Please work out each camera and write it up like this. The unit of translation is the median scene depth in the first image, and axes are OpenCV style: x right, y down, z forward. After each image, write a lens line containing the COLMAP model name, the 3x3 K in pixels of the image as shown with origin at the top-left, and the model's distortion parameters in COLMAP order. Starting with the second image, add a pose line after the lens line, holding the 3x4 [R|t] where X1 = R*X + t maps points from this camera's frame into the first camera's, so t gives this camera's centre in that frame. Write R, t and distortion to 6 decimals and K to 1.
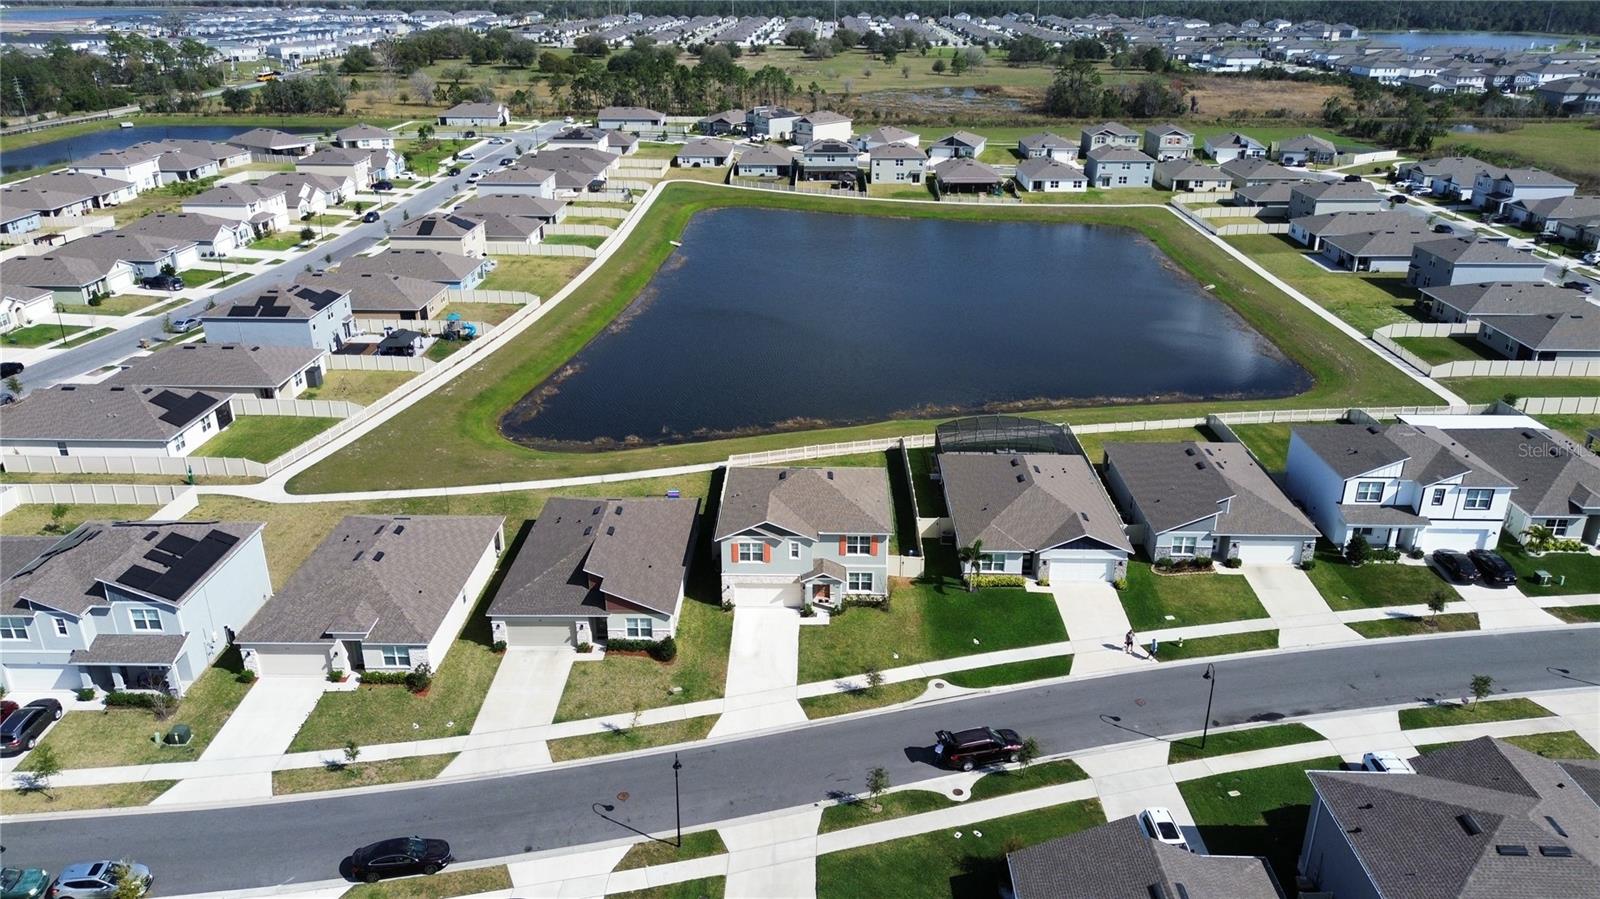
lens RADIAL K [[1149.8, 0, 800.0], [0, 1149.8, 449.5], [0, 0, 1]] dist [0.022825, -0.010428]
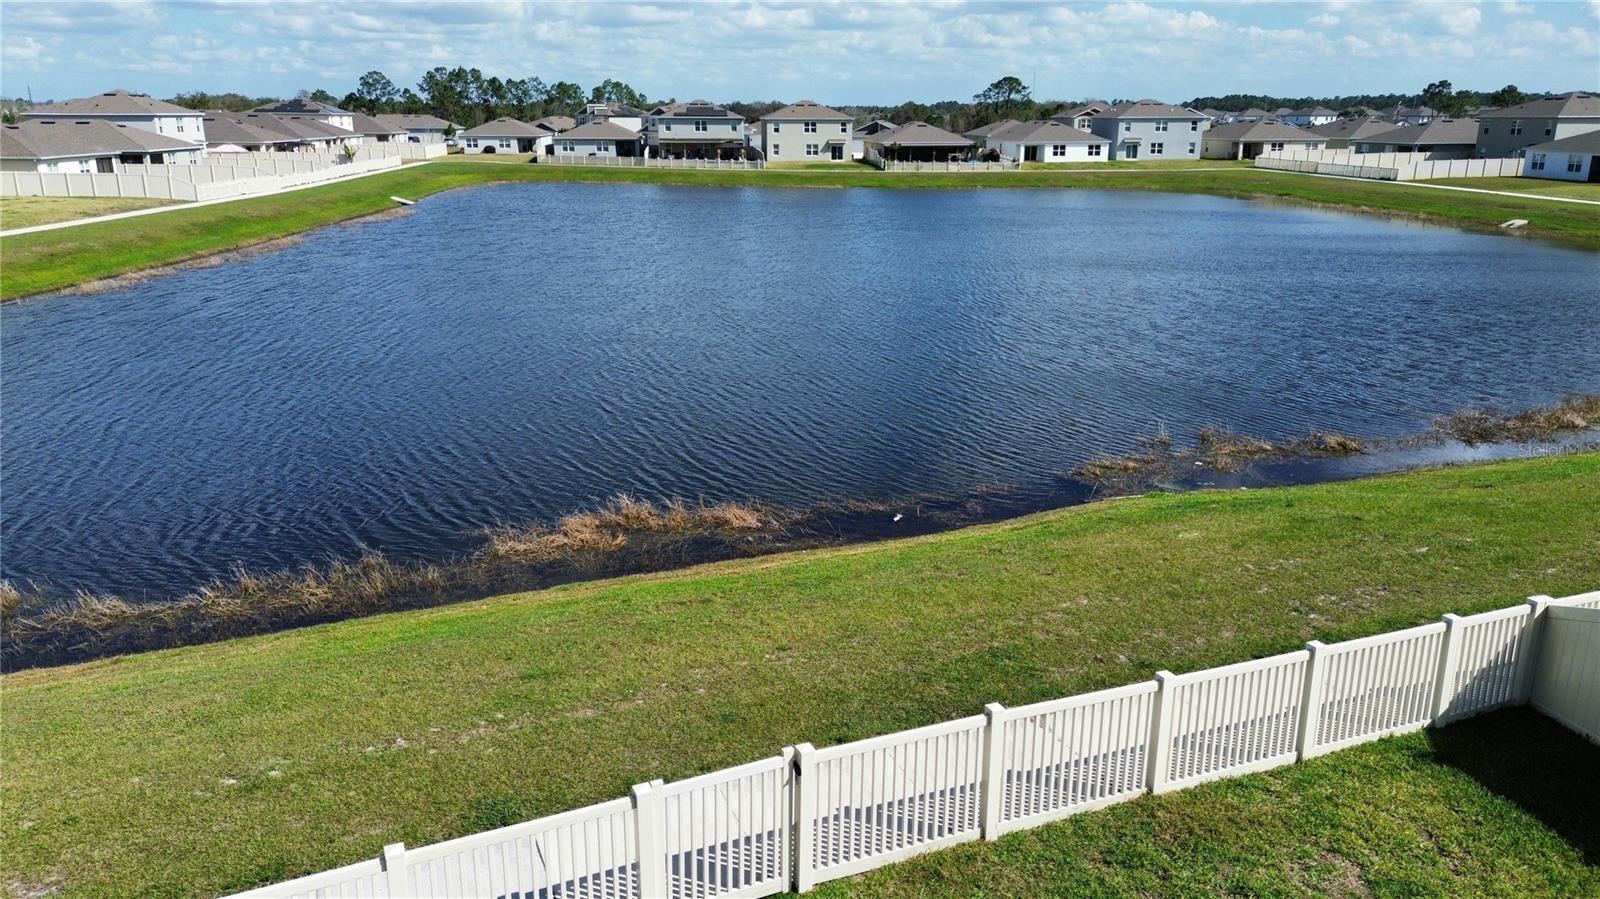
lens RADIAL K [[1149.8, 0, 800.0], [0, 1149.8, 449.5], [0, 0, 1]] dist [0.022825, -0.010428]
pose [[0.992916, -0.032975, 0.114153, 0.008771], [0.045147, 0.993369, -0.105738, -0.021971], [-0.109909, 0.110143, 0.987820, 1.209719]]
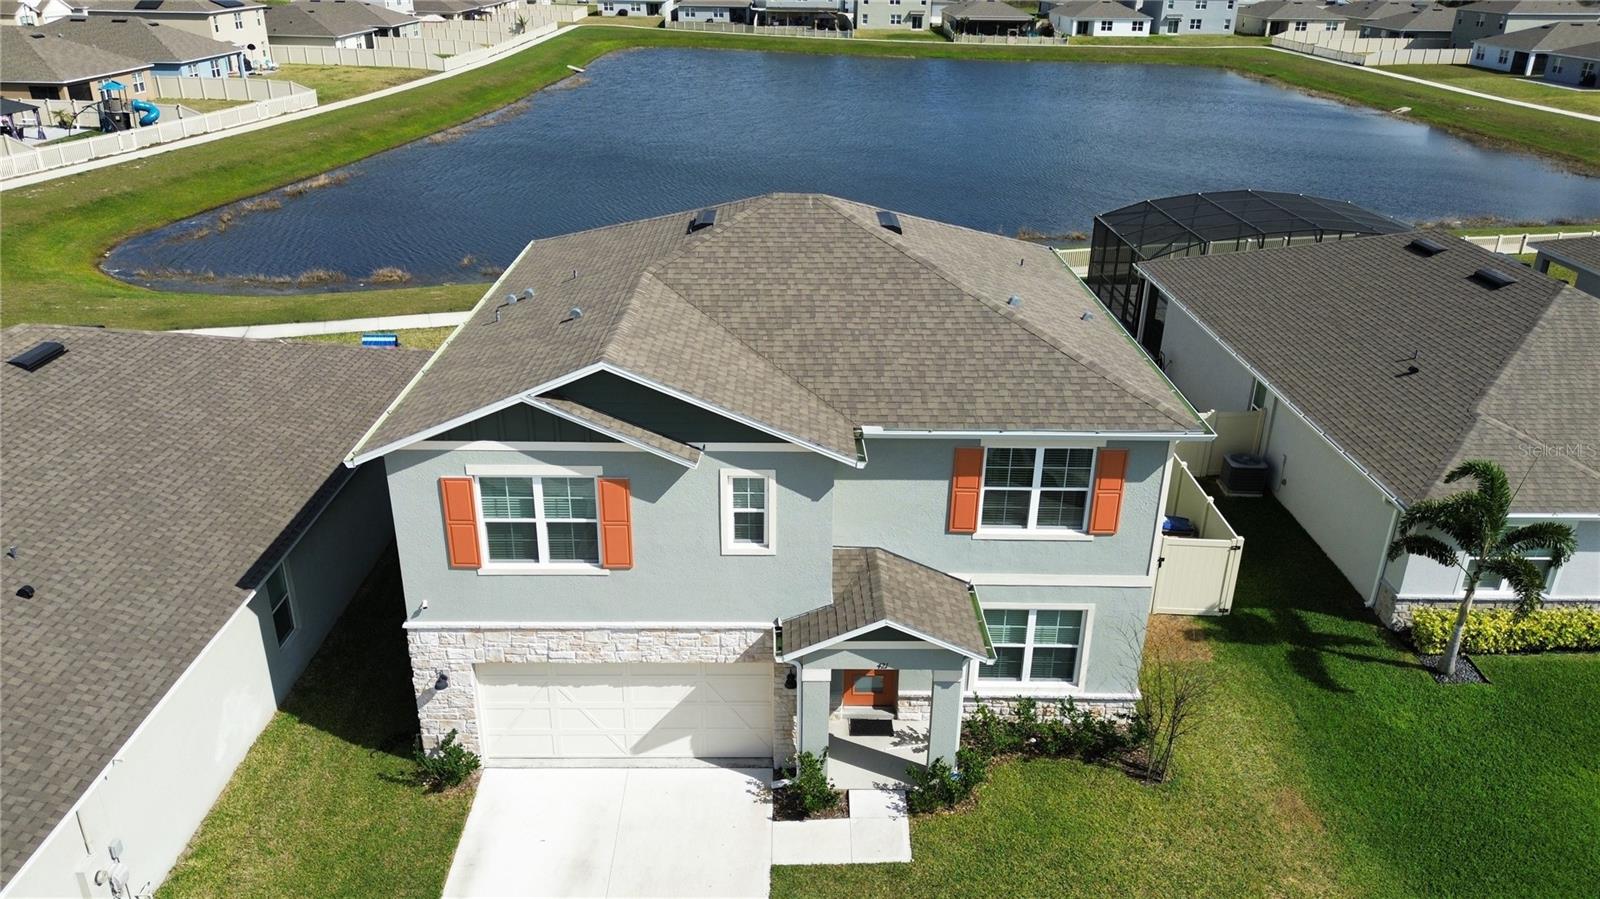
lens RADIAL K [[1149.8, 0, 800.0], [0, 1149.8, 449.5], [0, 0, 1]] dist [0.022825, -0.010428]
pose [[0.999386, -0.000699, 0.035036, -0.002347], [-0.000078, 0.999754, 0.022176, 0.070667], [-0.035043, -0.022165, 0.999140, 0.778115]]
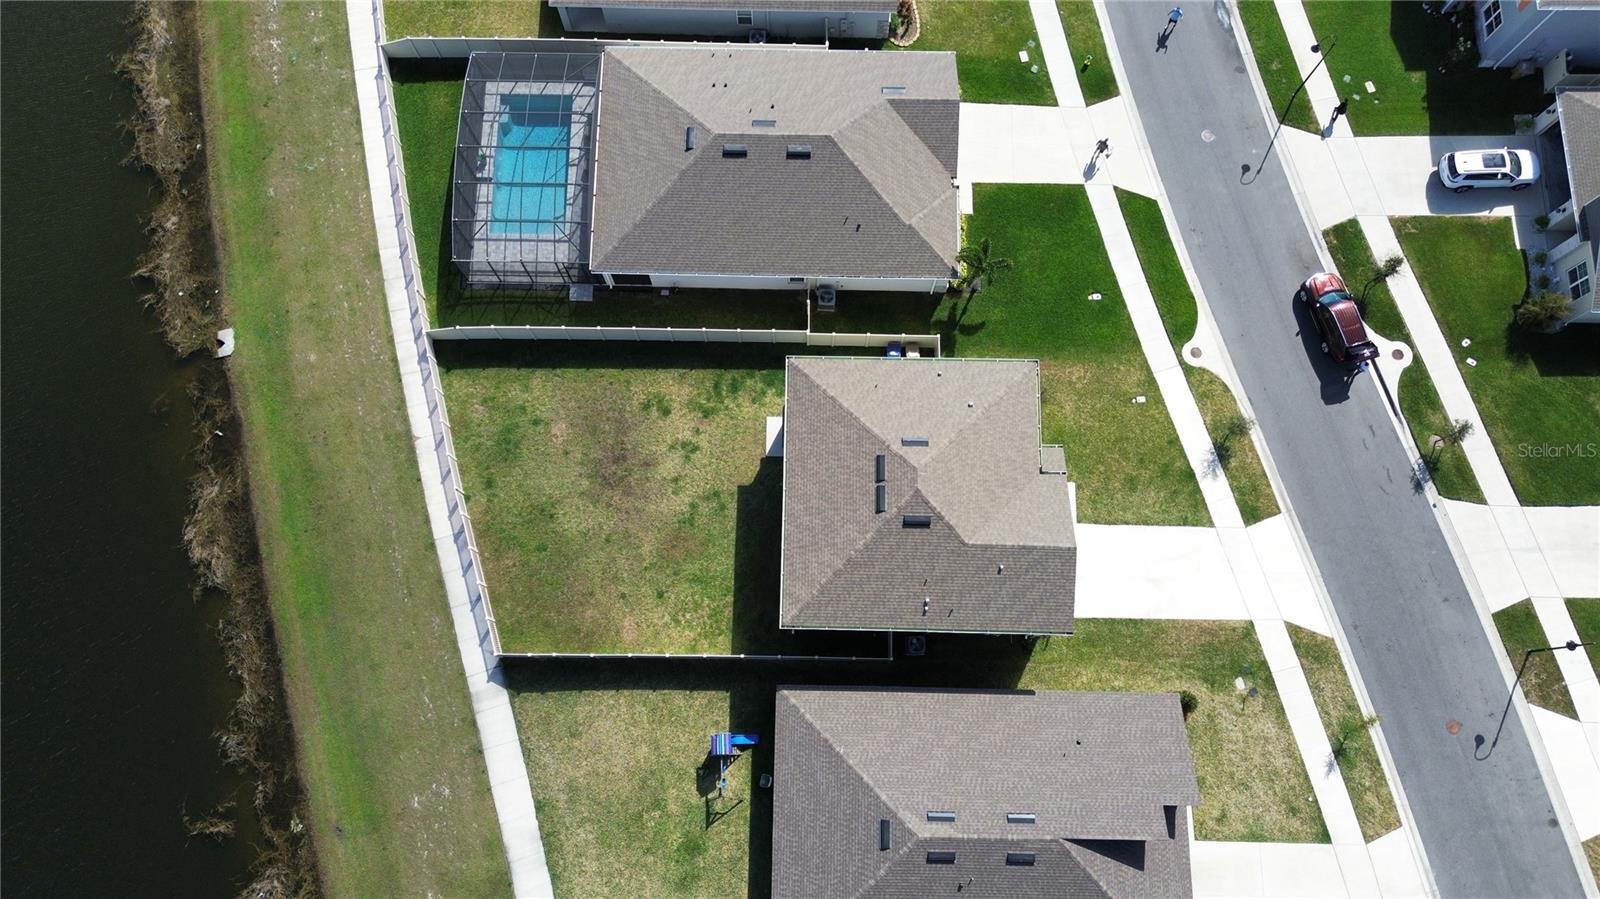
lens RADIAL K [[1149.8, 0, 800.0], [0, 1149.8, 449.5], [0, 0, 1]] dist [0.022825, -0.010428]
pose [[-0.005364, -0.971146, 0.238427, -0.122673], [0.378514, 0.218718, 0.899383, -0.553726], [-0.925580, 0.095072, 0.366419, 0.877327]]
